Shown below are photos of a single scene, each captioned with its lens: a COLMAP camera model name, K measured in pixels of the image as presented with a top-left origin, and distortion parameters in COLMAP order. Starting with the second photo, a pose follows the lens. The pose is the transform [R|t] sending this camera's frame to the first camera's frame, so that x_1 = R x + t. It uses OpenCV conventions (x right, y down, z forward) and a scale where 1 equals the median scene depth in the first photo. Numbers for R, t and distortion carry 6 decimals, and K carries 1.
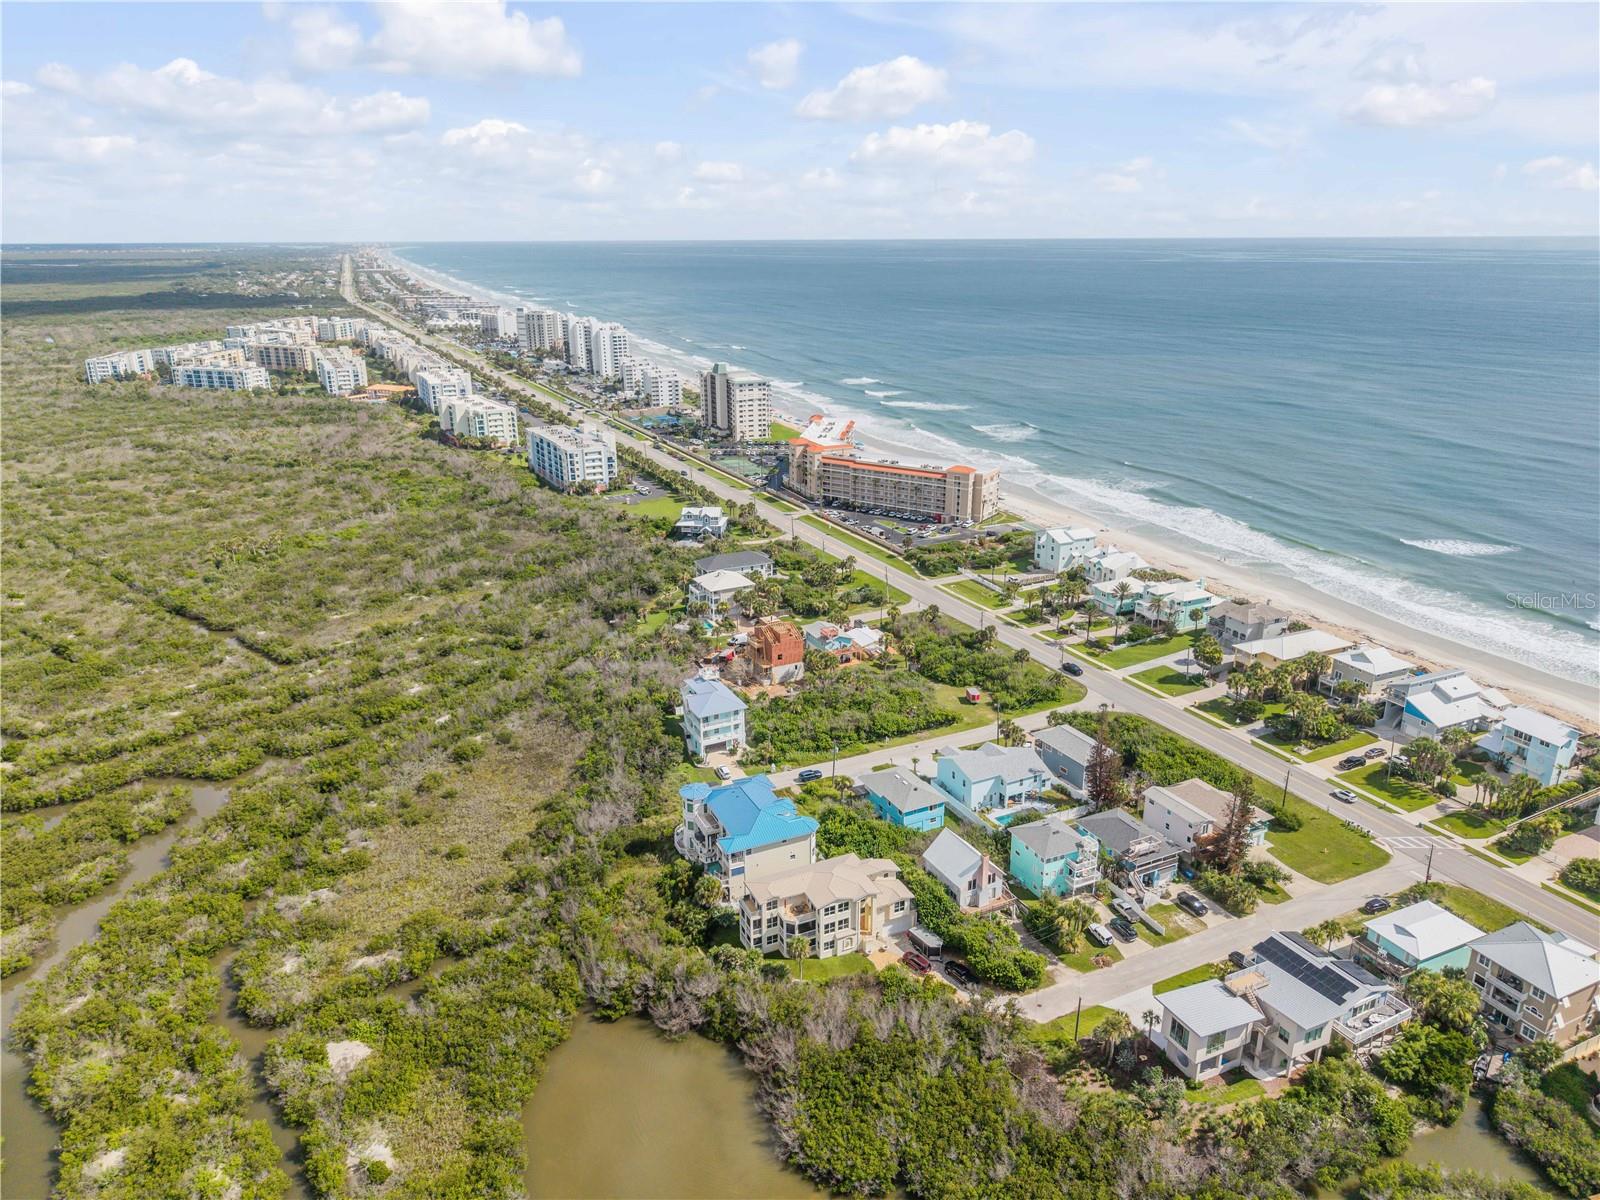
lens RADIAL K [[1078.9, 0, 800.0], [0, 1078.9, 600.0], [0, 0, 1]] dist [0.003925, -0.001349]
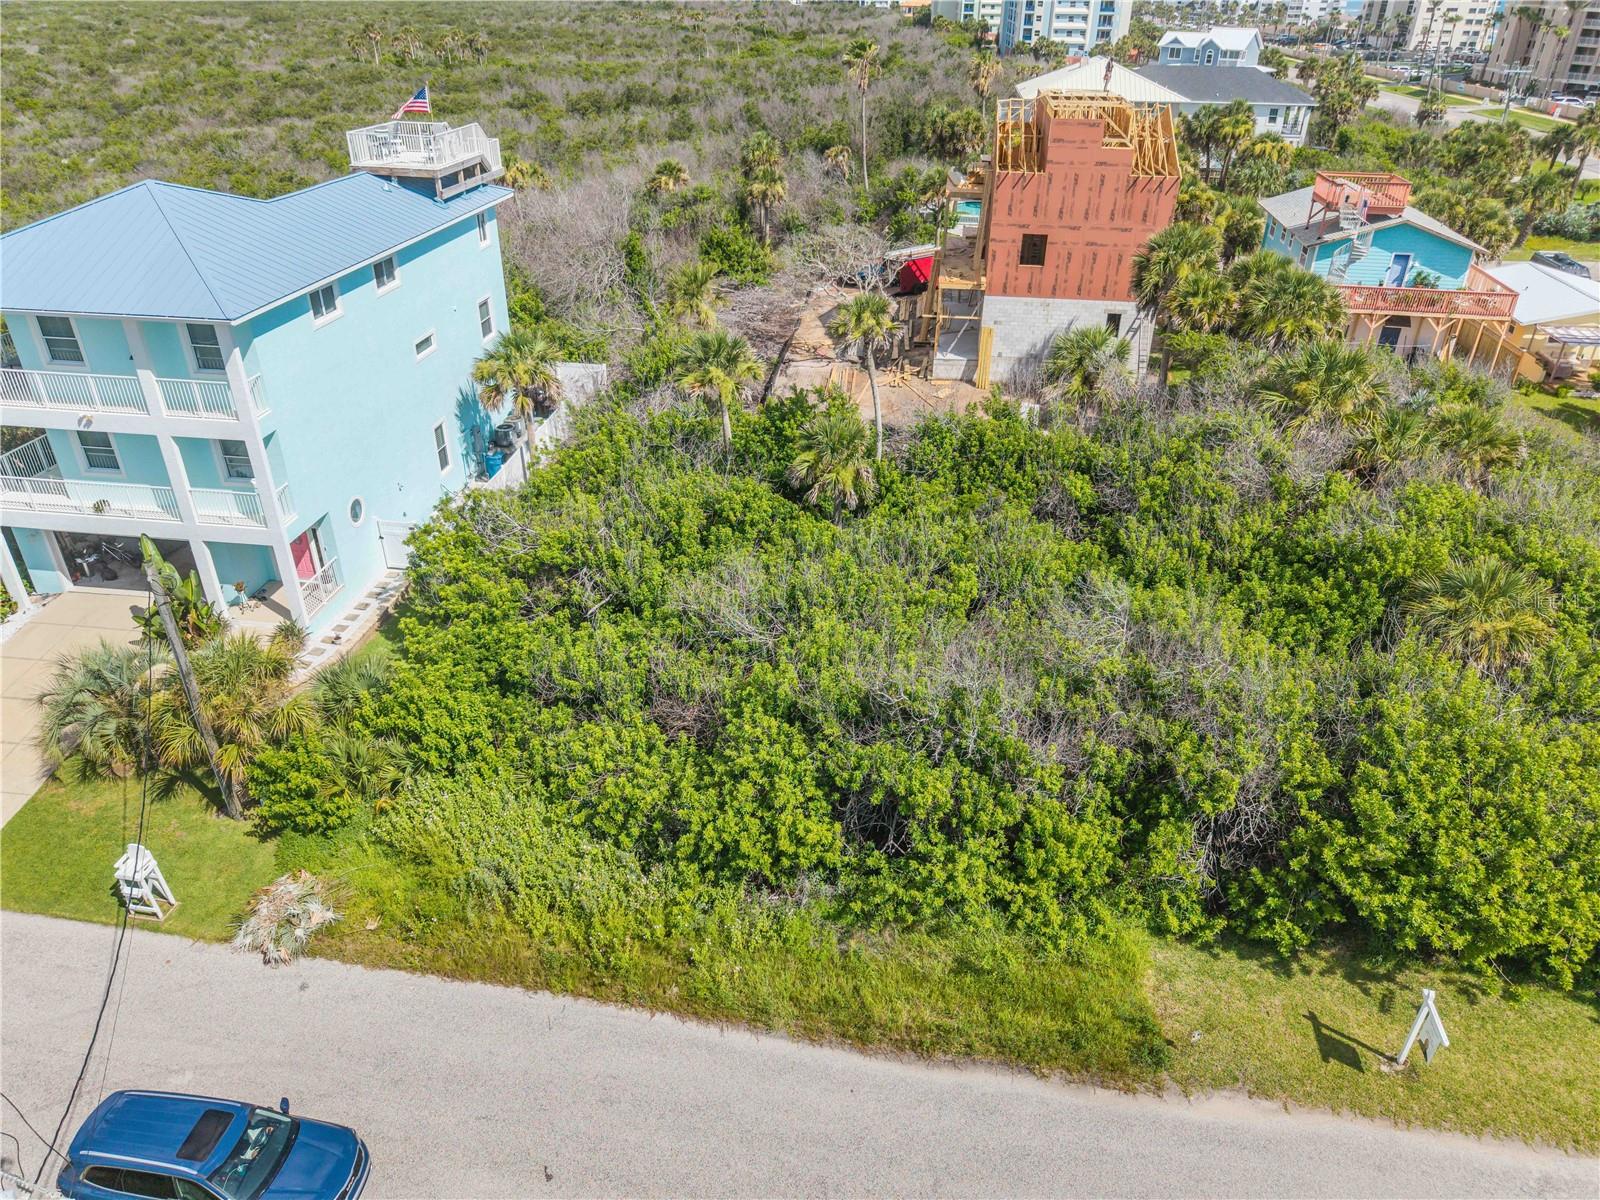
lens RADIAL K [[1078.9, 0, 800.0], [0, 1078.9, 600.0], [0, 0, 1]] dist [0.003925, -0.001349]
pose [[0.824408, 0.292738, -0.484412, 0.063077], [-0.194894, 0.950342, 0.242622, 0.075041], [0.531382, -0.105611, 0.840523, 0.799212]]
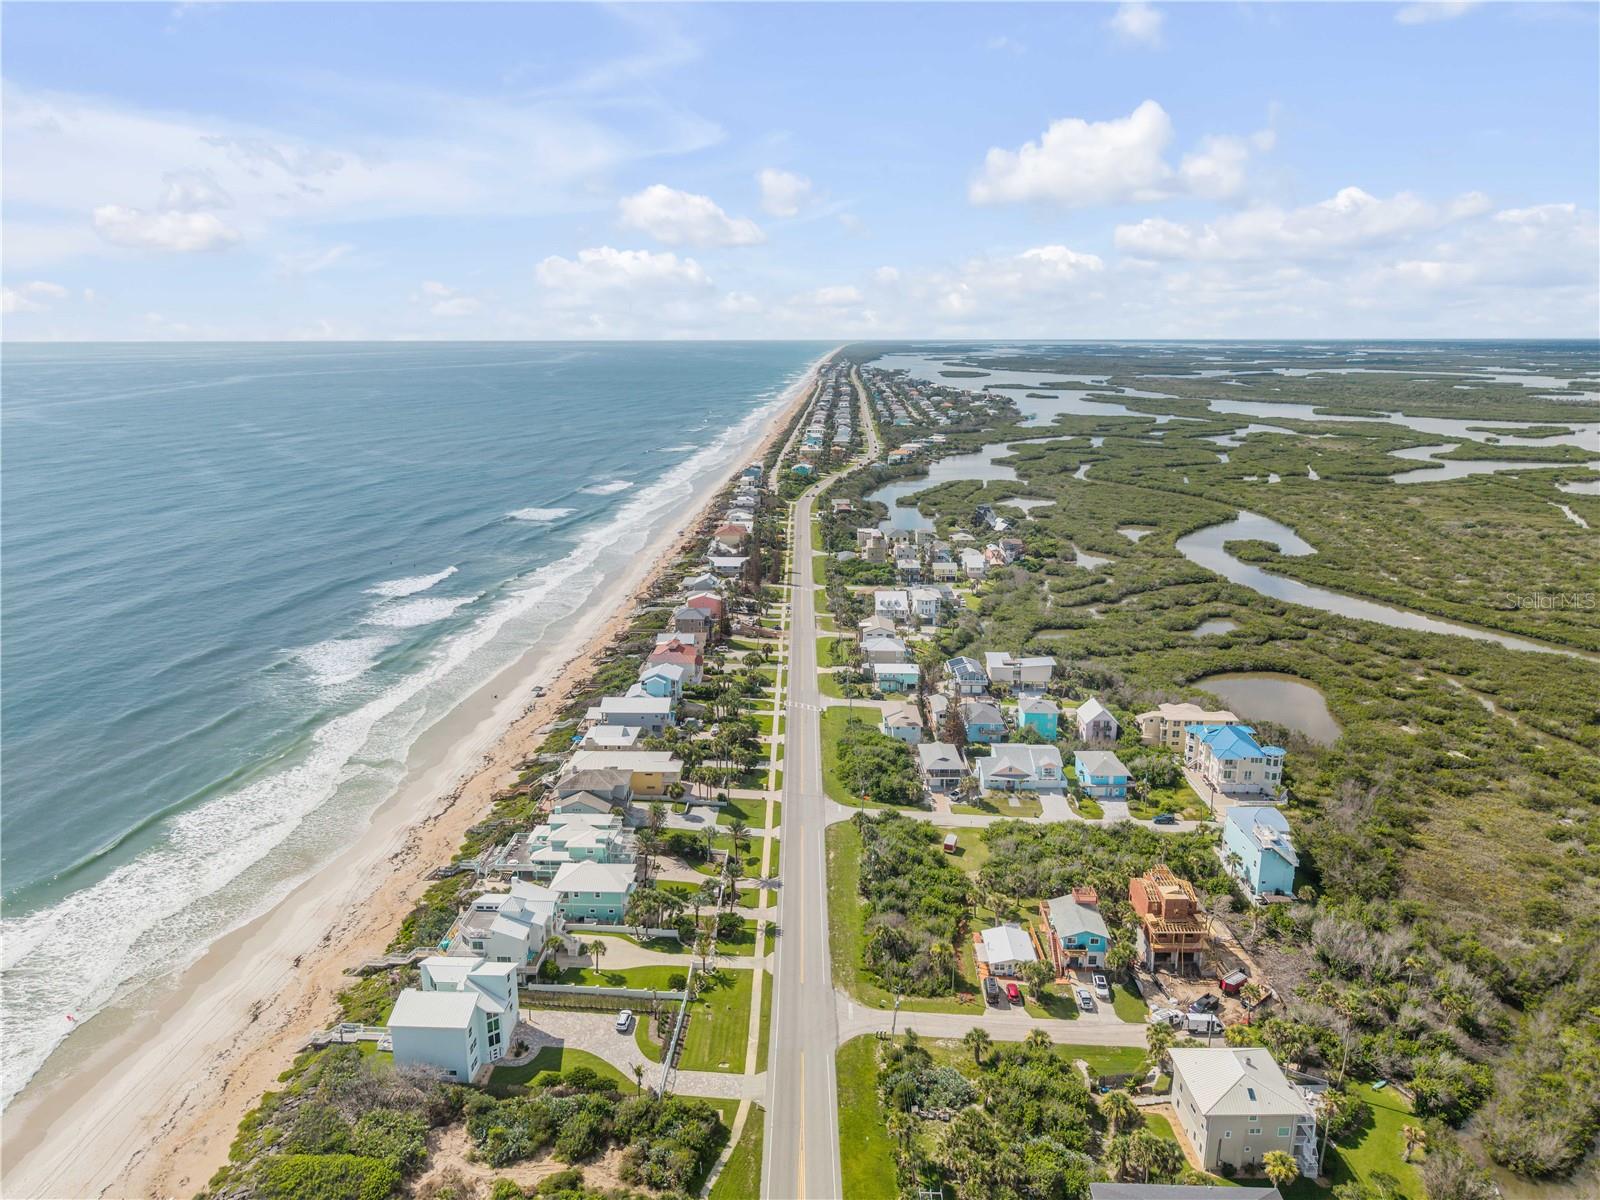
lens RADIAL K [[1071.3, 0, 800.6], [0, 1071.3, 594.3], [0, 0, 1]] dist [0.066796, -0.097426]
pose [[-0.889238, -0.105478, 0.445119, -0.109579], [0.149851, 0.852194, 0.501308, -0.557614], [-0.432205, 0.512484, -0.741997, 1.578091]]
